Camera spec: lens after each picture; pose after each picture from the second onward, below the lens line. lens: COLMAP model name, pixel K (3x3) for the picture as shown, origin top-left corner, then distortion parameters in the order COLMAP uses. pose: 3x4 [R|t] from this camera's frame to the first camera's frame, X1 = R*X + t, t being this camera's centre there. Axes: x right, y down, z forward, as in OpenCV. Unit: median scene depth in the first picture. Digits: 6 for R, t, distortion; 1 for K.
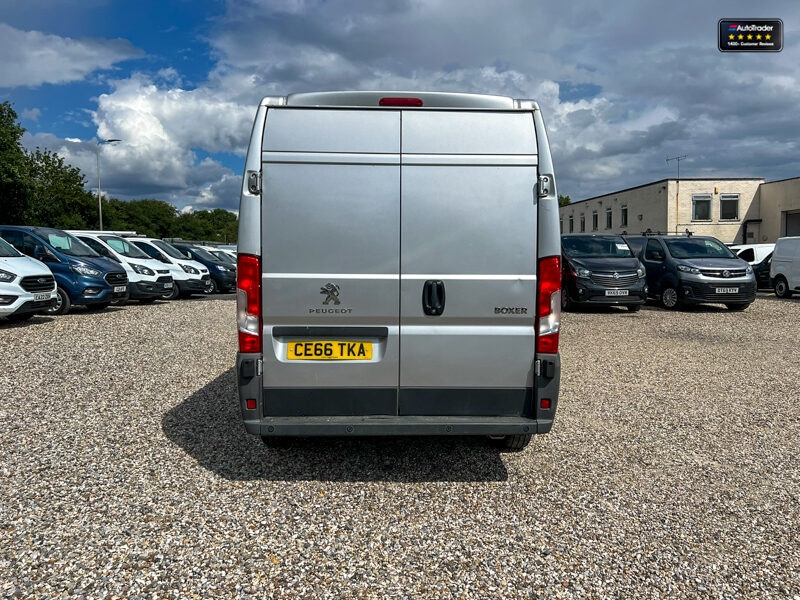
lens RADIAL K [[634.5, 0, 400.6], [0, 634.5, 300.4], [0, 0, 1]] dist [0.019957, -0.001806]
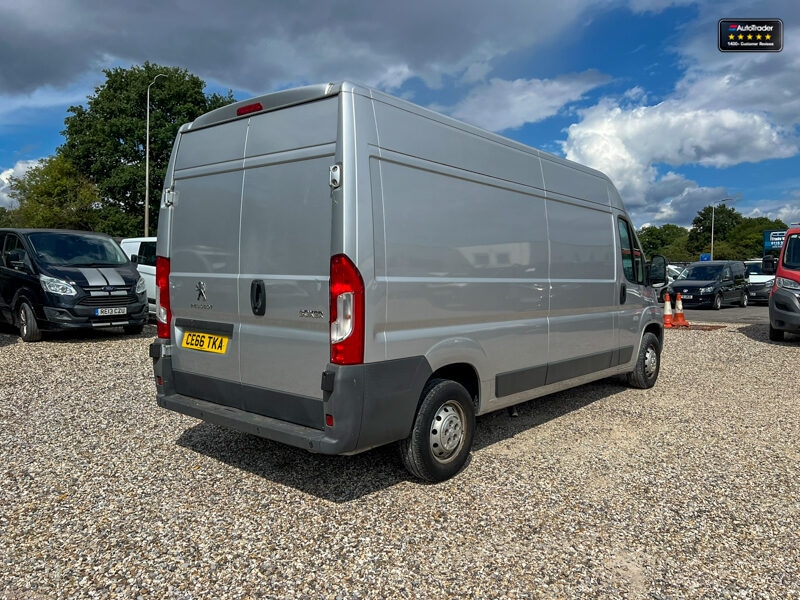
lens RADIAL K [[629.4, 0, 400.9], [0, 629.4, 306.6], [0, 0, 1]] dist [0.026898, -0.012448]
pose [[0.729663, 0.038586, -0.682717, 0.269327], [-0.051867, 0.998653, 0.001008, -0.000678], [0.681837, 0.034675, 0.730682, 0.126571]]
